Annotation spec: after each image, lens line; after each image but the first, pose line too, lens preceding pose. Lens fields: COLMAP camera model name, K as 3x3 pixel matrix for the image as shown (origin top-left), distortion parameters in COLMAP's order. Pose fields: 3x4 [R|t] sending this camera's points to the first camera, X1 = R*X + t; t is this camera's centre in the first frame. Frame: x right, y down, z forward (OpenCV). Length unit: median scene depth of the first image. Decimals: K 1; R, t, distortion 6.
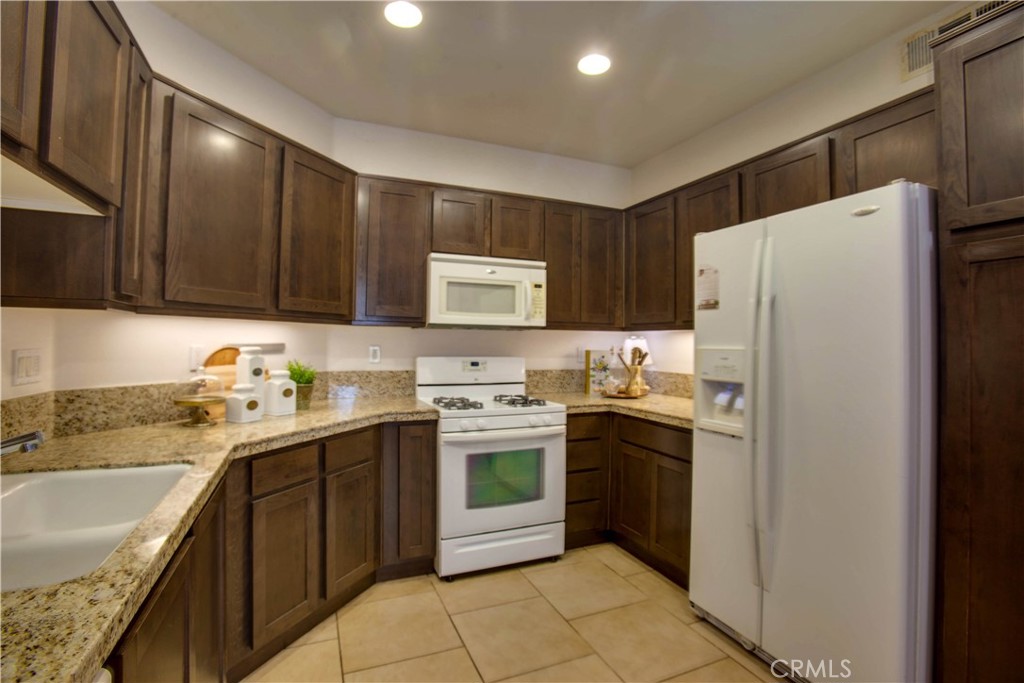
lens RADIAL K [[478.2, 0, 510.3], [0, 478.2, 332.0], [0, 0, 1]] dist [-0.082387, 0.031321]
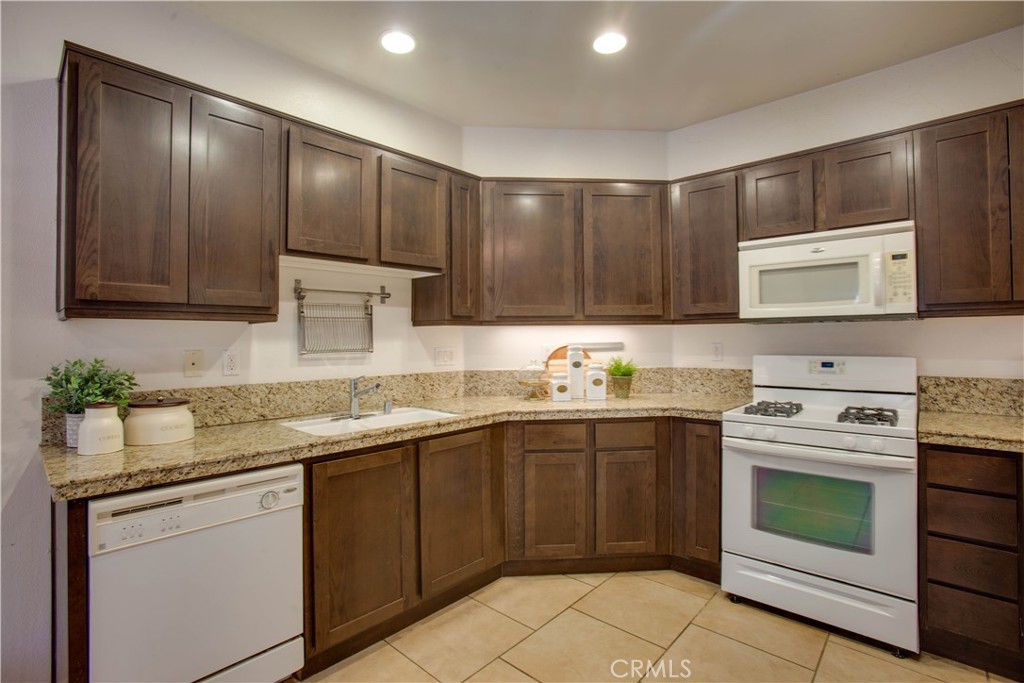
lens RADIAL K [[478.2, 0, 510.3], [0, 478.2, 332.0], [0, 0, 1]] dist [-0.082387, 0.031321]
pose [[0.421541, -0.029333, -0.906335, 0.518578], [0.031616, 0.999344, -0.017638, 0.010768], [0.906258, -0.021219, 0.422192, 0.236219]]
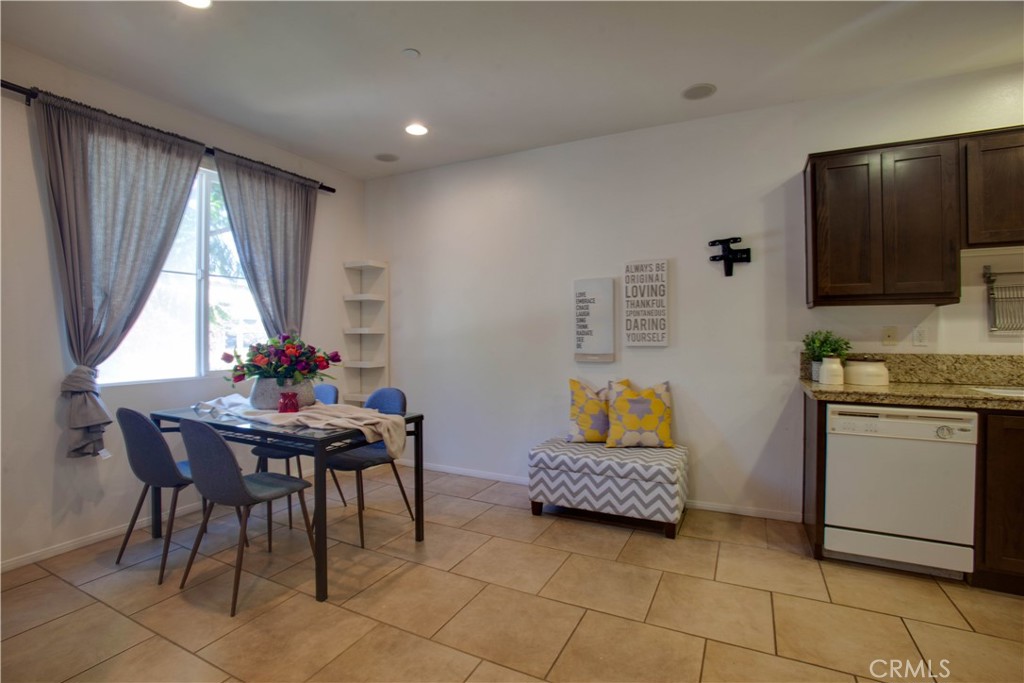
lens RADIAL K [[478.2, 0, 510.3], [0, 478.2, 332.0], [0, 0, 1]] dist [-0.082387, 0.031321]
pose [[-0.764107, -0.013281, -0.644953, 0.975254], [0.005626, 0.999613, -0.027251, 0.048099], [0.645065, -0.024451, -0.763736, 0.331656]]
